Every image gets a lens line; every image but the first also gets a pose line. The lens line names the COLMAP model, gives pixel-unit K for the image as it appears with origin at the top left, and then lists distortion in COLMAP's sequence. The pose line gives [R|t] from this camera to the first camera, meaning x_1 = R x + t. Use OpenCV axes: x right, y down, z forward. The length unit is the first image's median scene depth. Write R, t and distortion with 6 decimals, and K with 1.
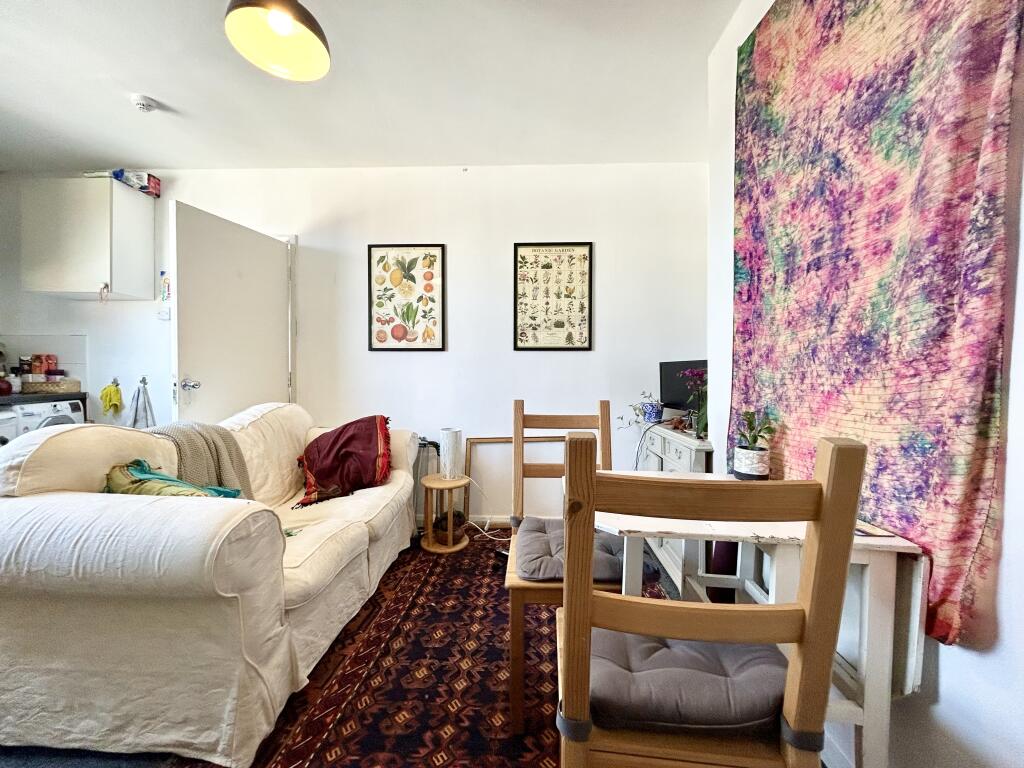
lens RADIAL K [[413.0, 0, 511.6], [0, 413.0, 385.7], [0, 0, 1]] dist [-0.003560, 0.000338]
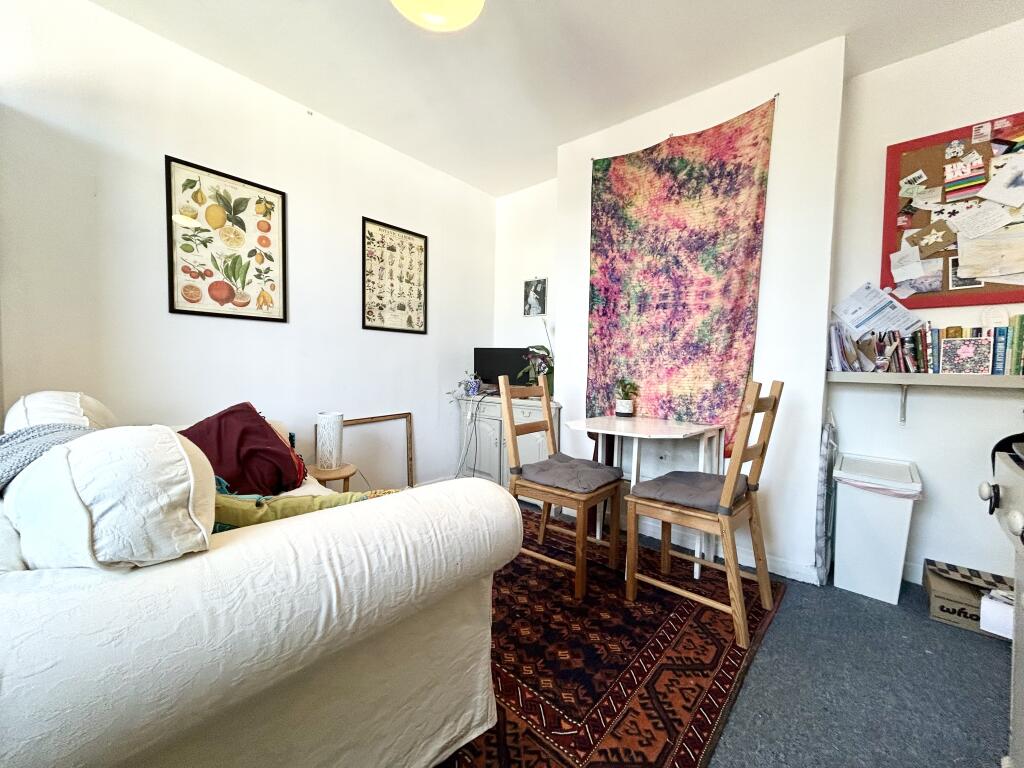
lens RADIAL K [[413.0, 0, 511.2], [0, 413.0, 384.9], [0, 0, 1]] dist [-0.003560, 0.000338]
pose [[0.613440, -0.029665, 0.789184, -0.551908], [-0.001468, 0.999250, 0.038702, 0.008299], [-0.789740, -0.024900, 0.612936, 0.130585]]
